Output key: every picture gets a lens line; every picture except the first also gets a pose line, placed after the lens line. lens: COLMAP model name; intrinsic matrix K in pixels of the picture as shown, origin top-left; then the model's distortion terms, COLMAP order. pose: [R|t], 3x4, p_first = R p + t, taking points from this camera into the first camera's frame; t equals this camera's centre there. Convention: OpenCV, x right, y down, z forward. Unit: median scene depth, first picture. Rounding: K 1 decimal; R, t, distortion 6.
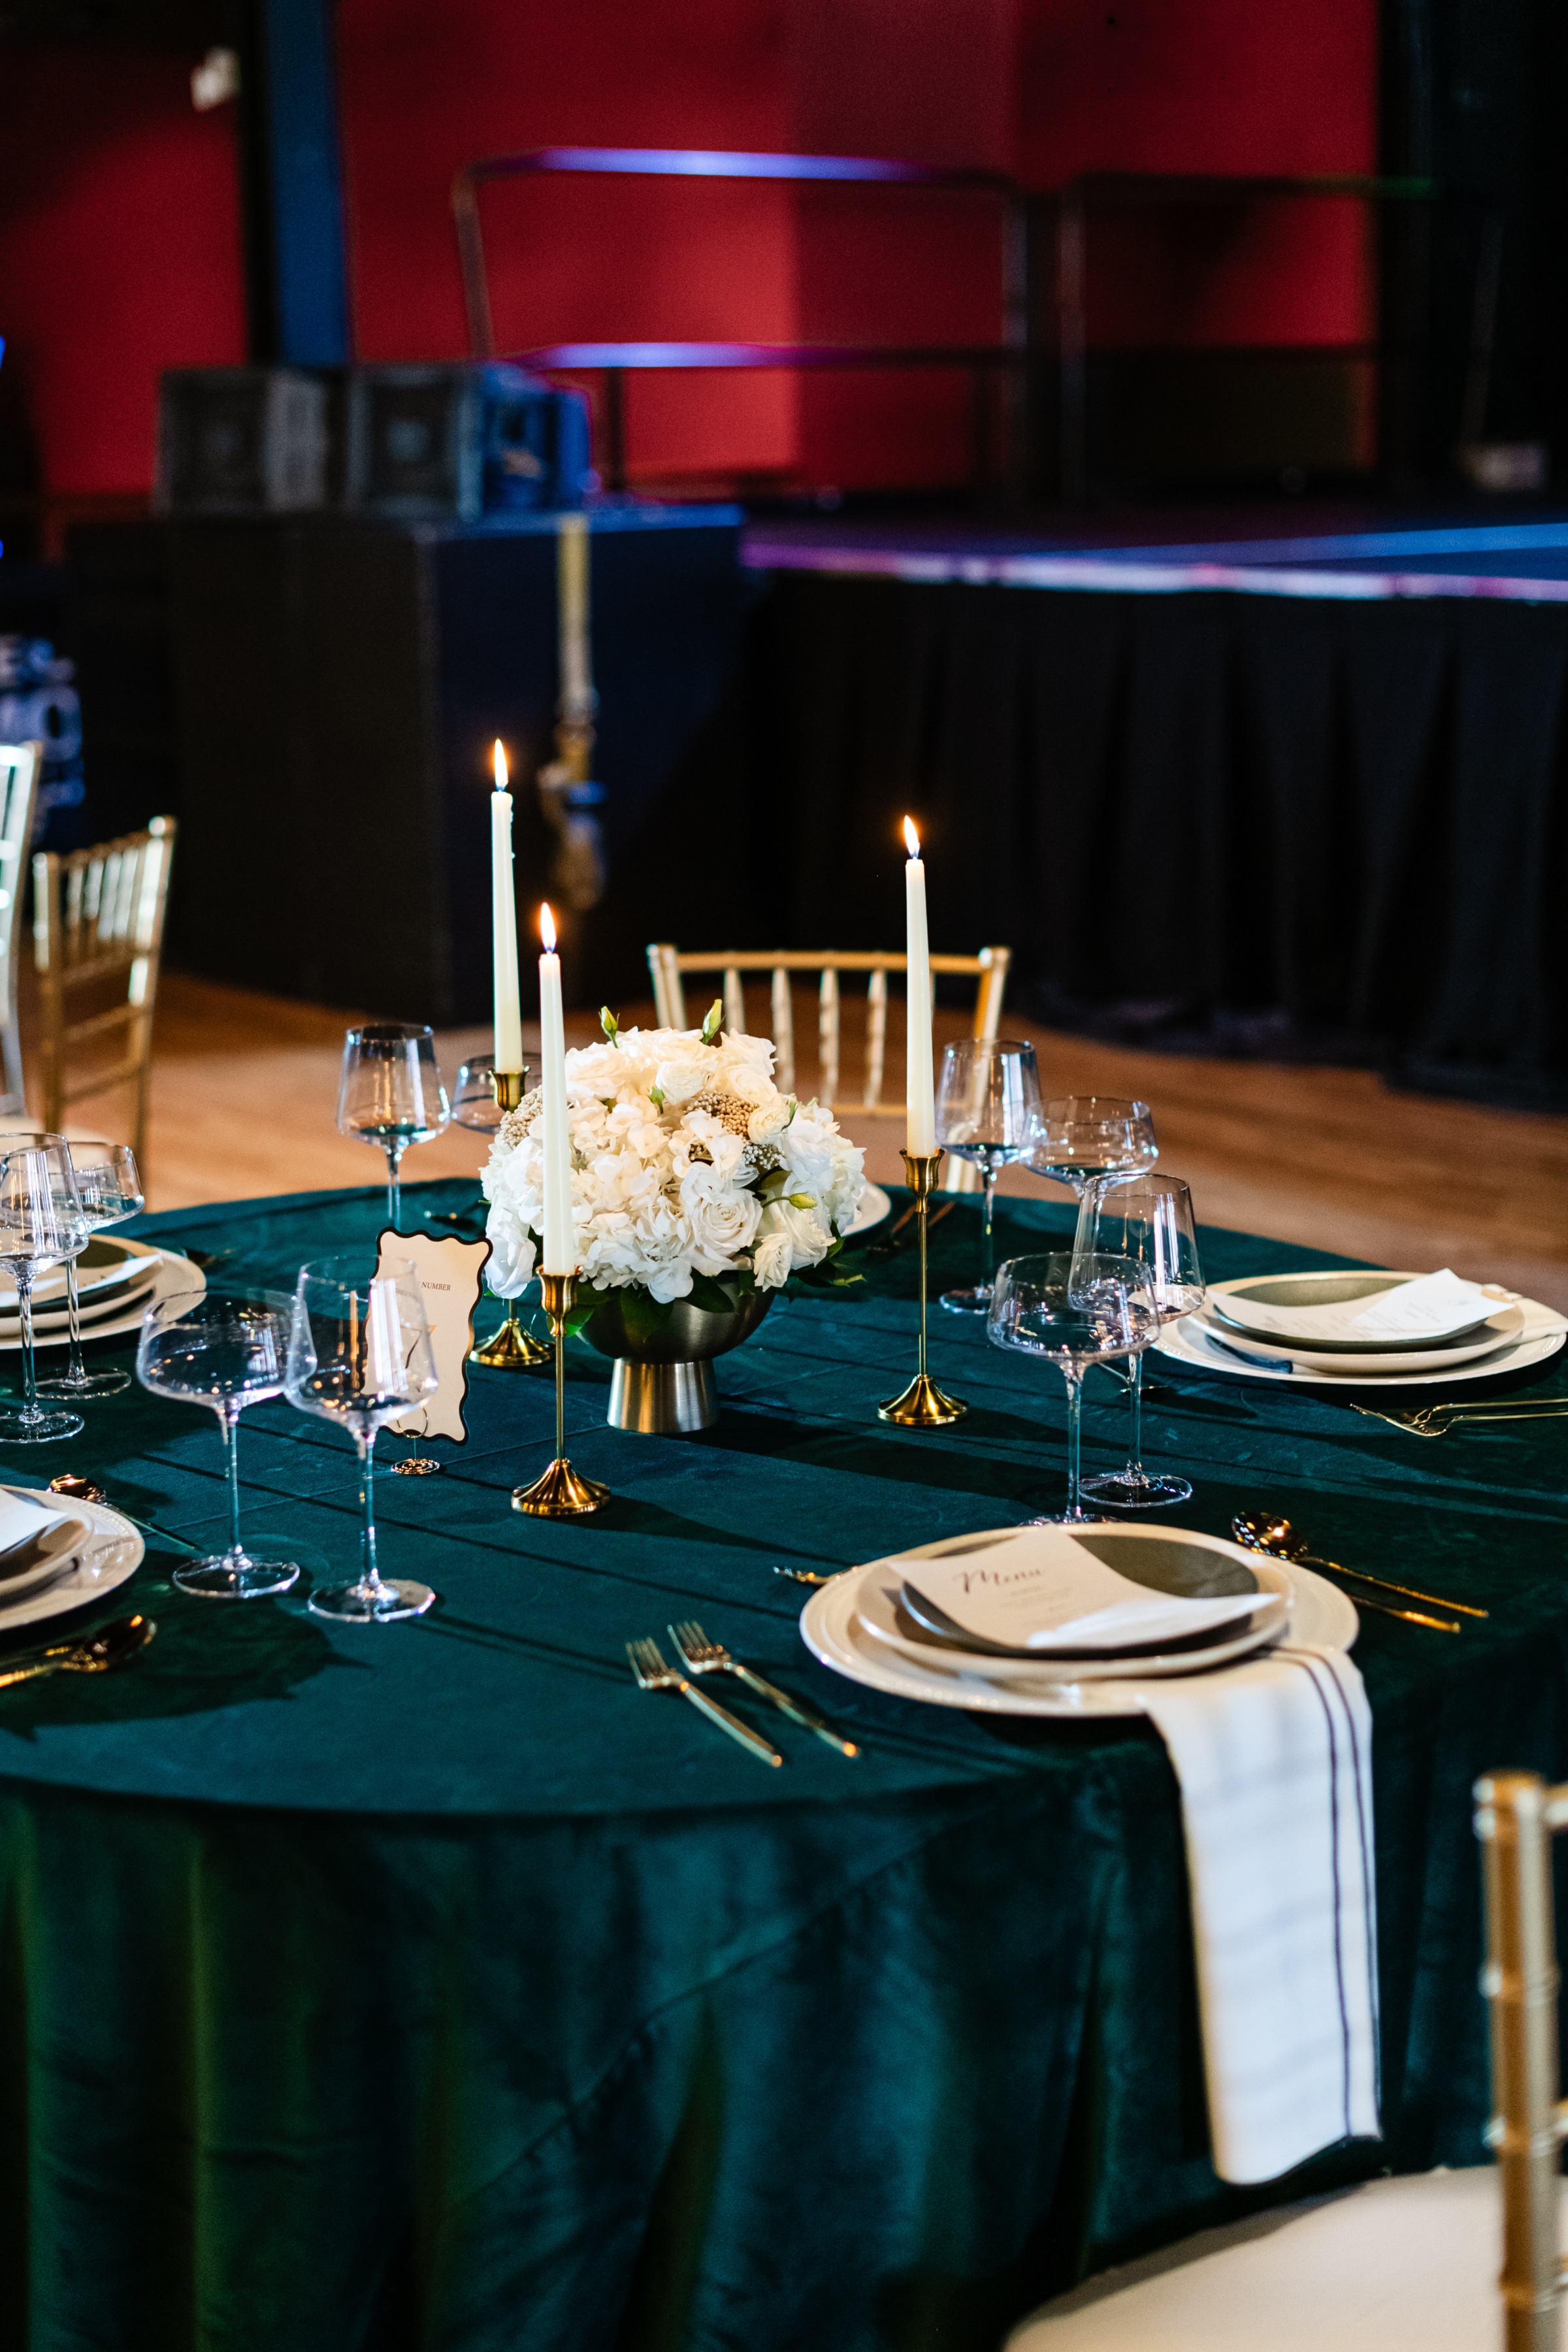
lens RADIAL K [[3521.8, 0, 714.9], [0, 3521.8, 1209.4], [0, 0, 1]] dist [-0.053474, 0.000000]
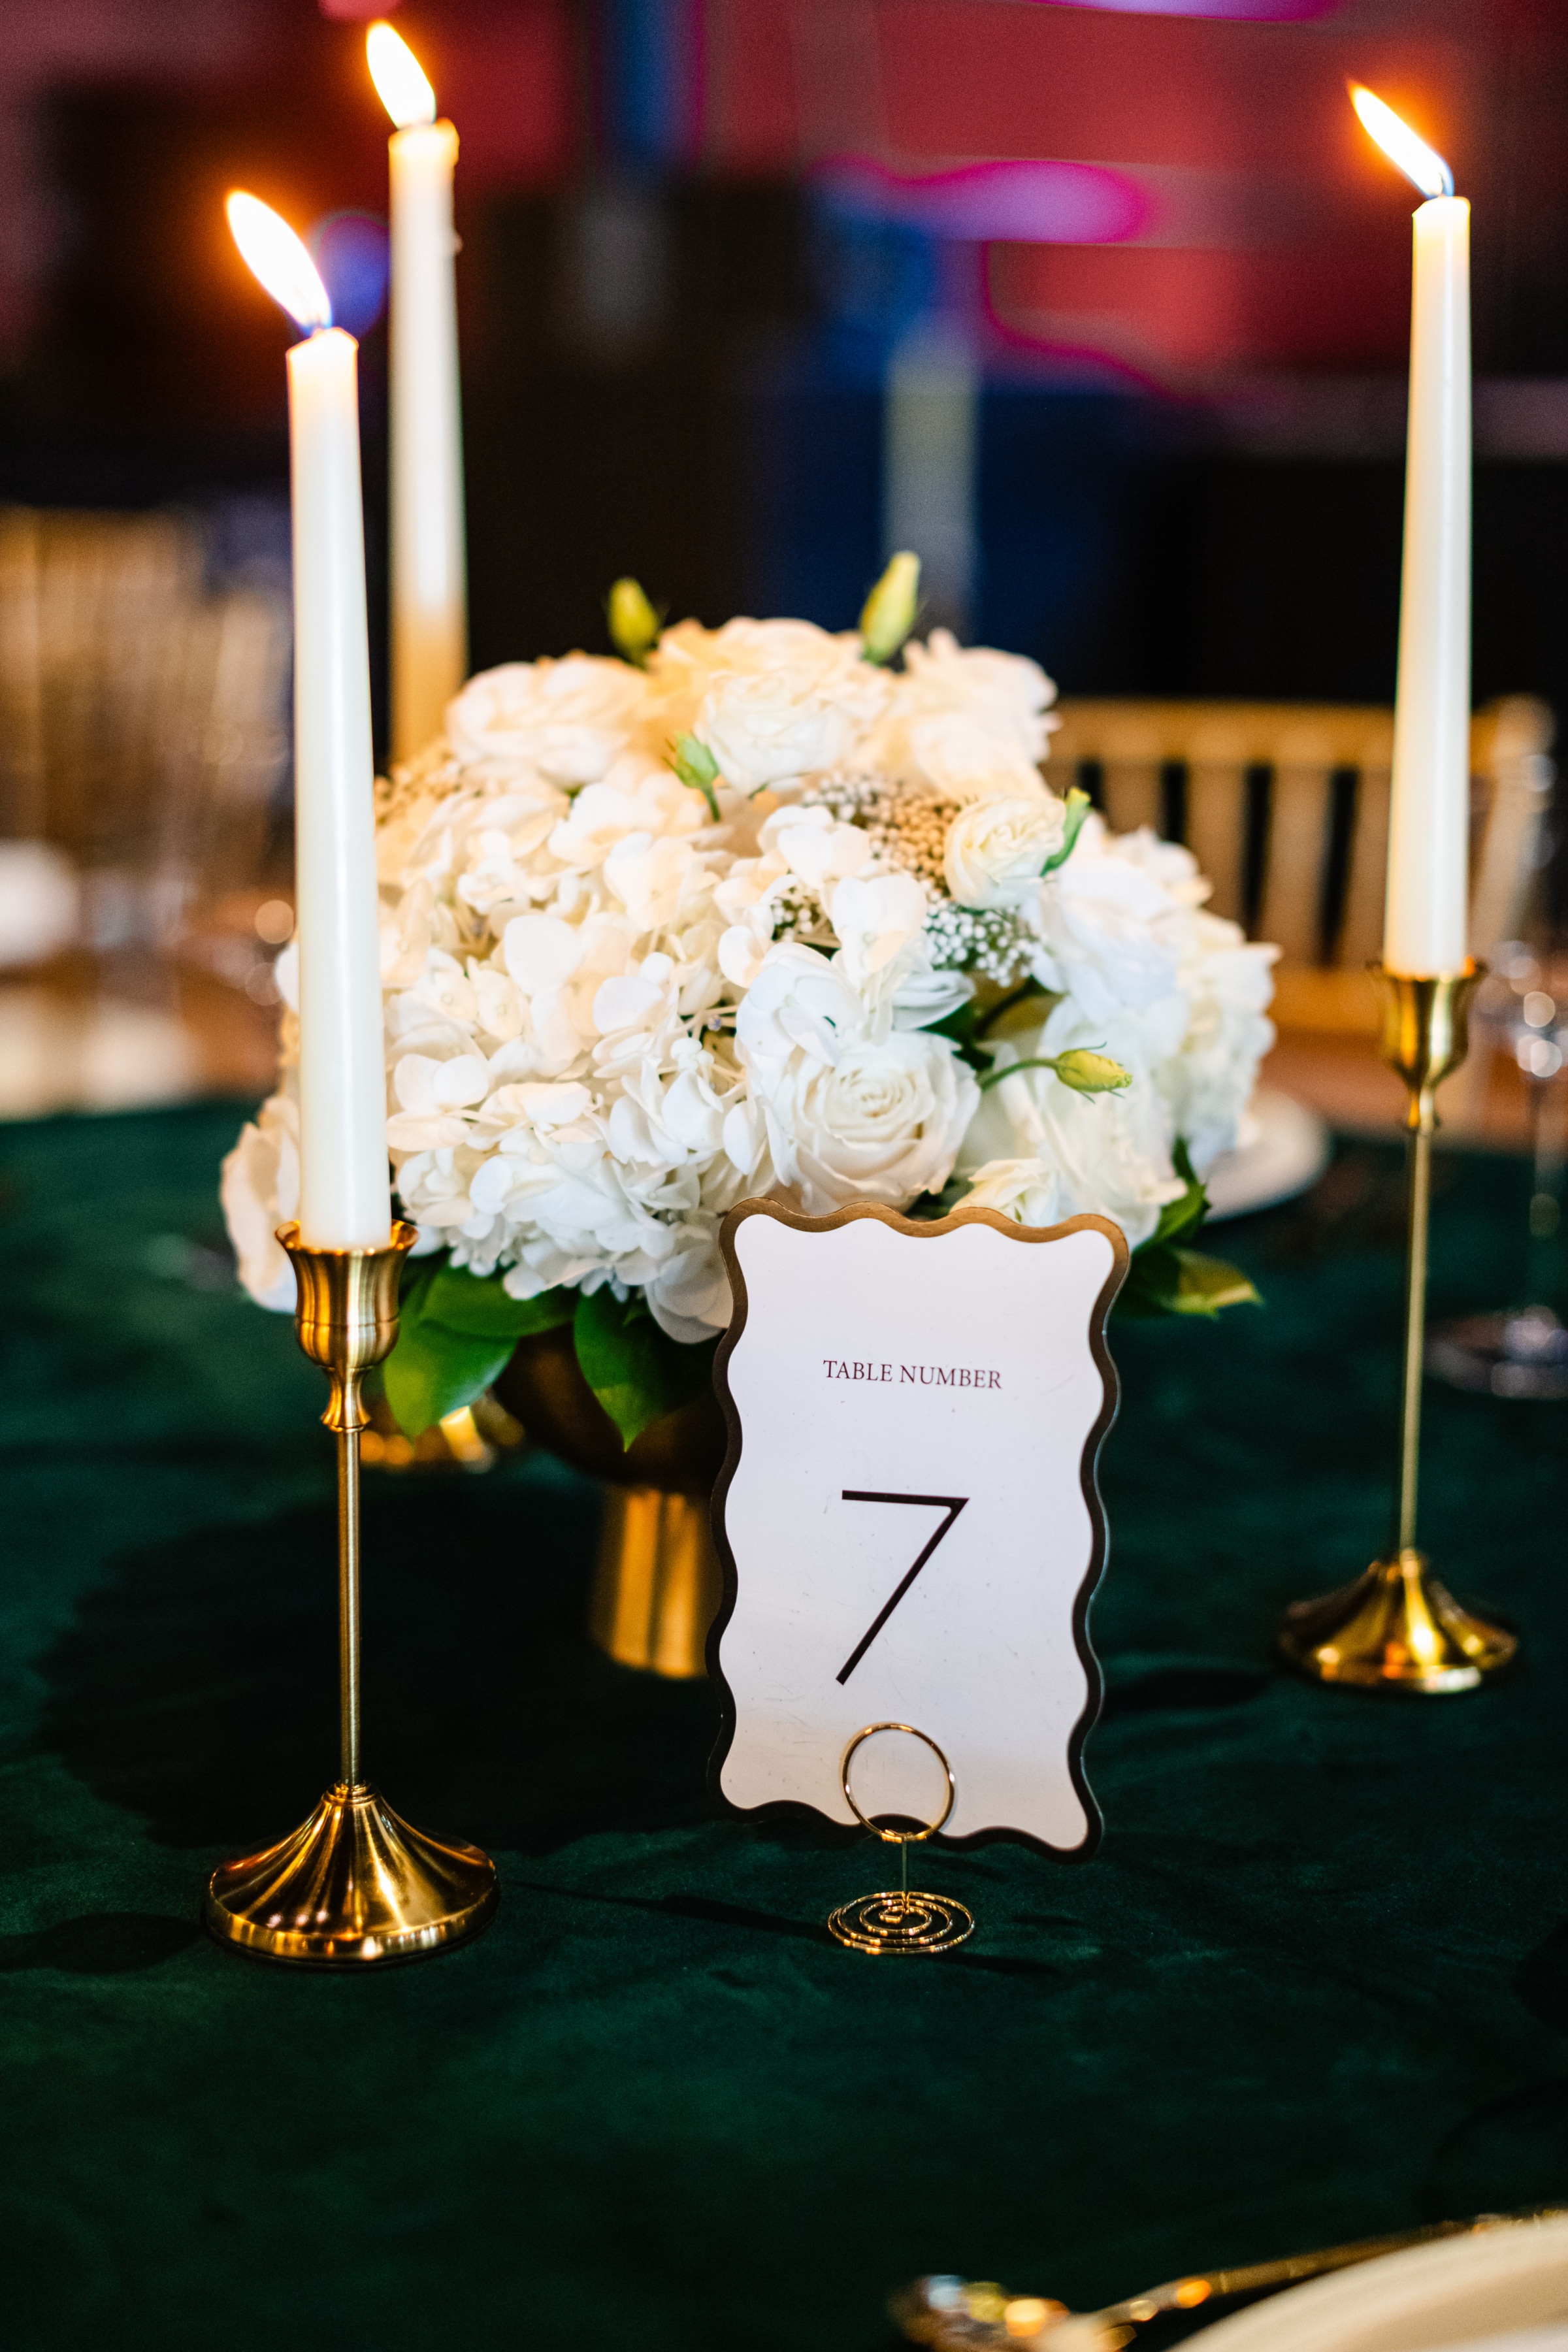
lens RADIAL K [[3521.8, 0, 773.2], [0, 3521.8, 1178.1], [0, 0, 1]] dist [-0.053474, 0.000000]
pose [[0.995603, 0.038379, -0.085452, 0.023448], [-0.039479, 0.999157, -0.011213, 0.013493], [0.084950, 0.014537, 0.996279, 0.644303]]
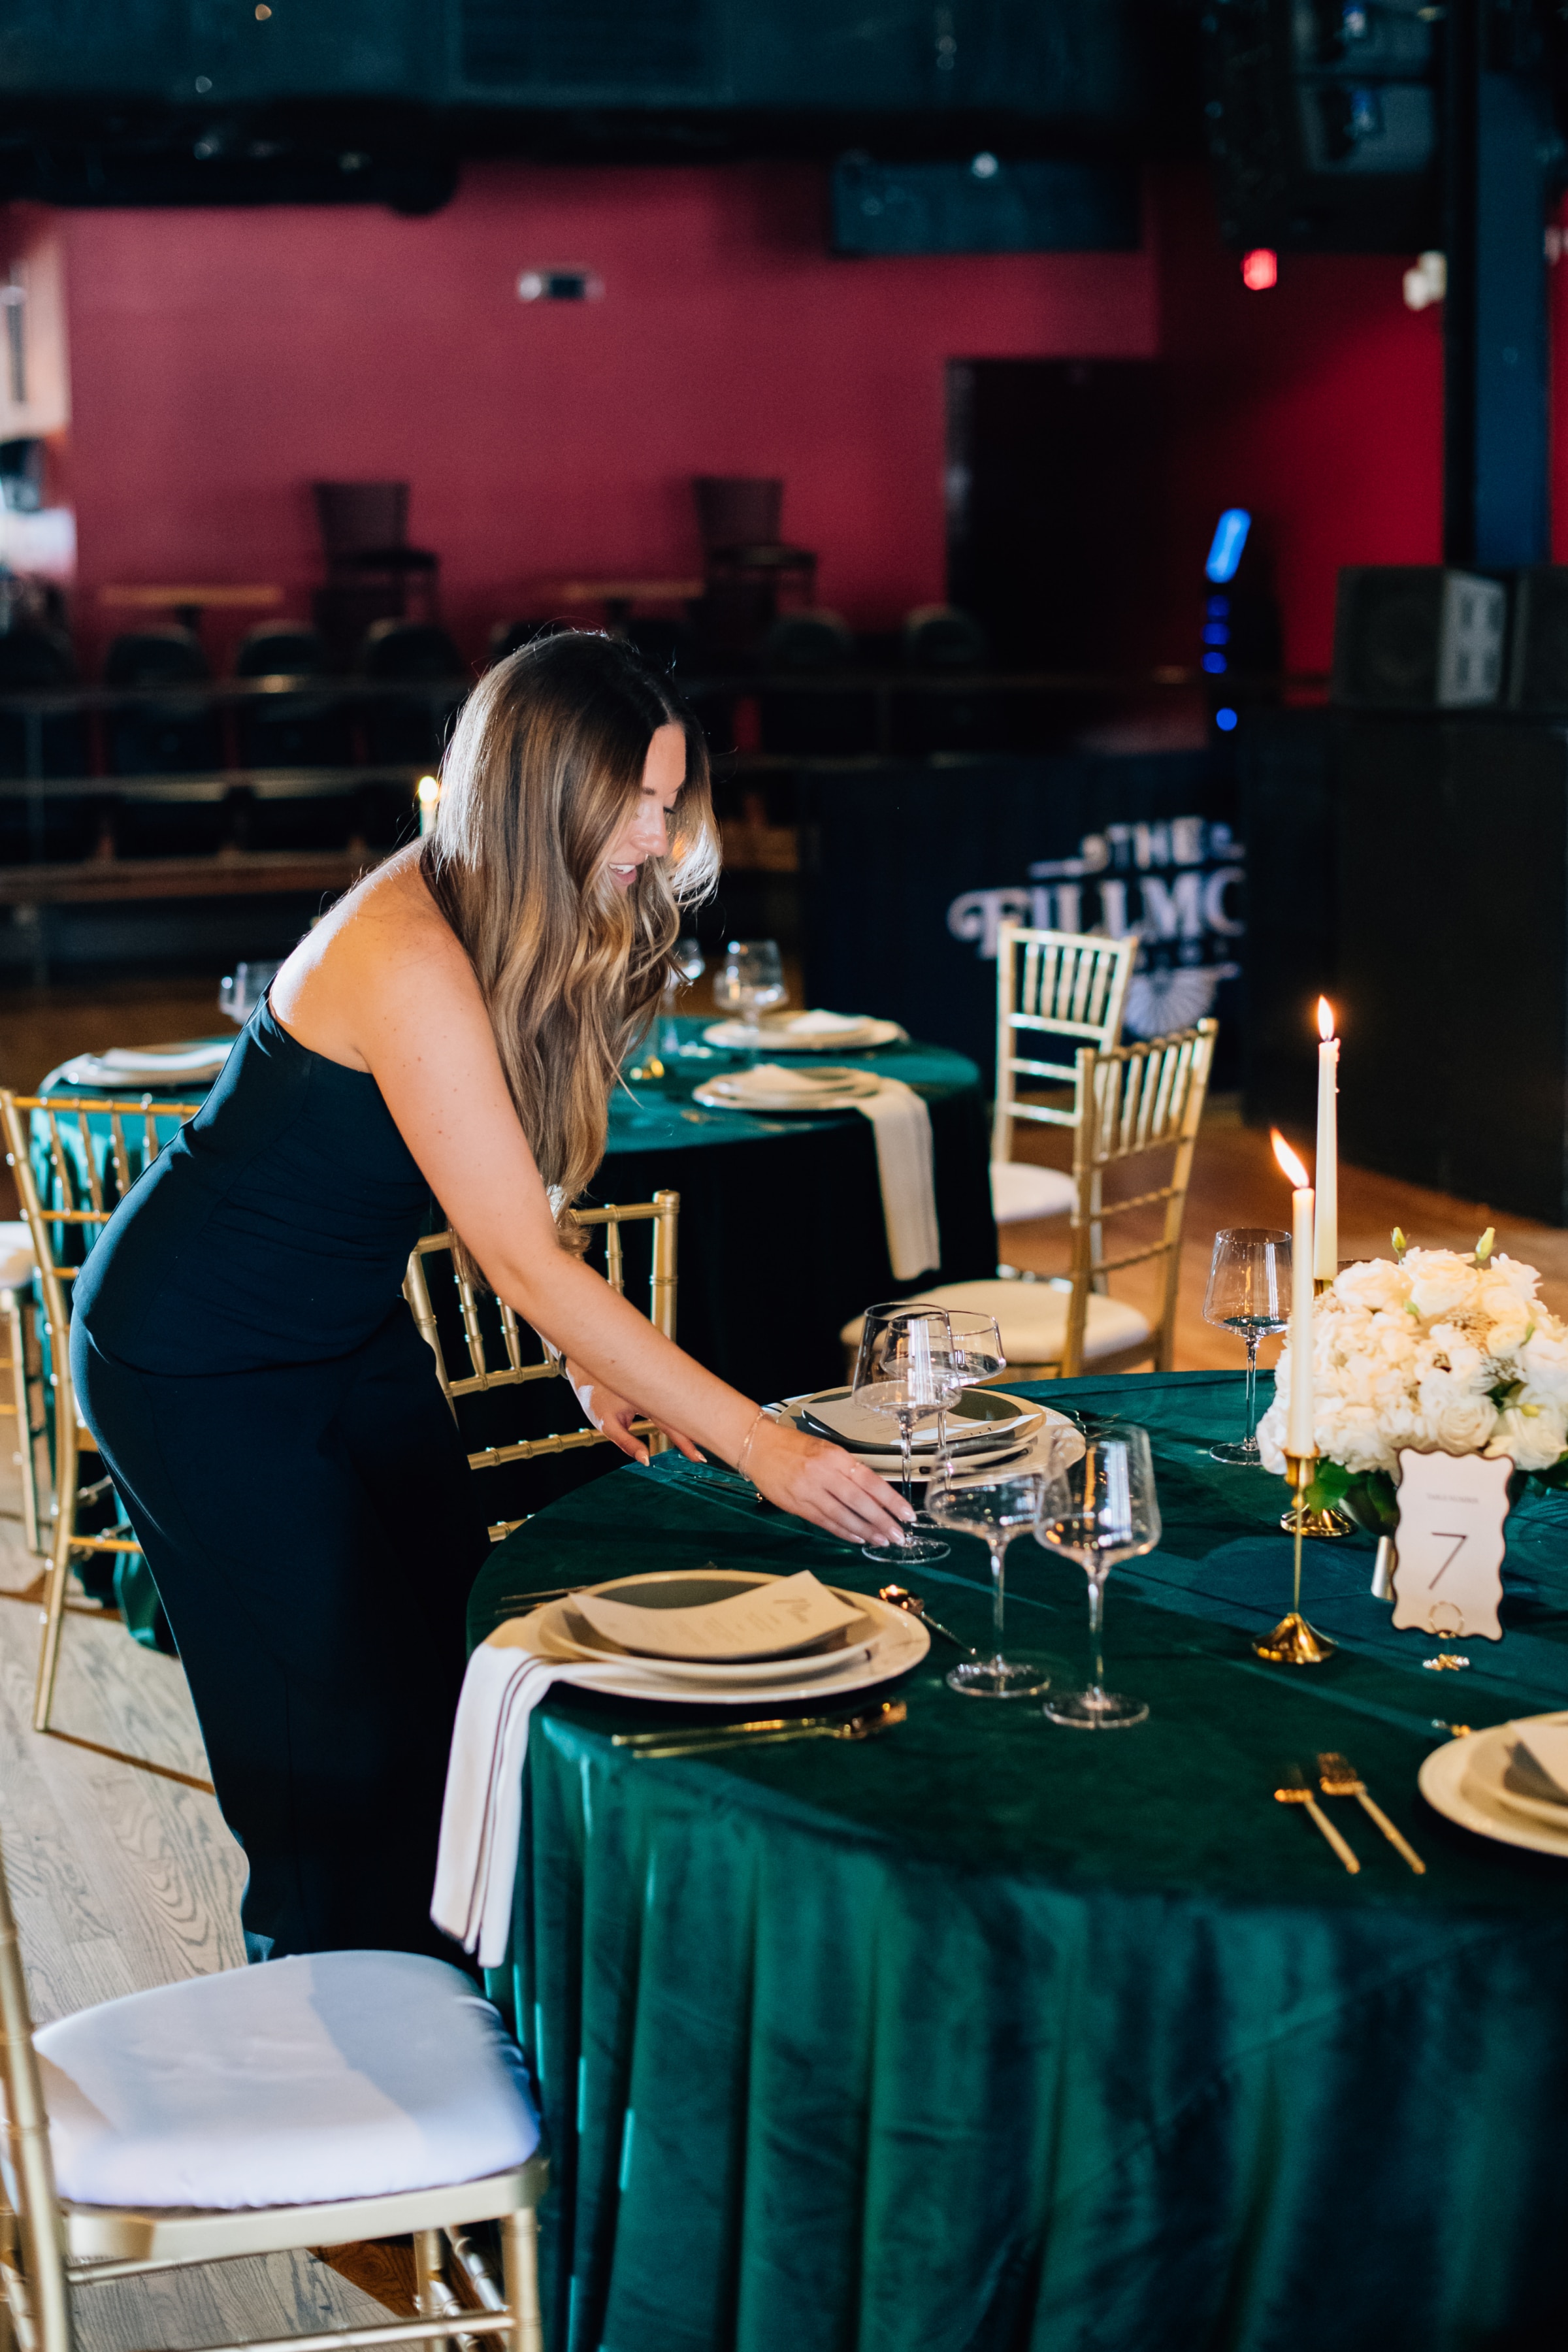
lens RADIAL K [[3521.8, 0, 684.3], [0, 3521.8, 1239.6], [0, 0, 1]] dist [-0.053474, 0.000000]
pose [[0.939069, 0.067795, -0.336977, 0.145953], [-0.081025, 0.996390, -0.025337, -0.006438], [0.334043, 0.051097, 0.941172, -0.163832]]
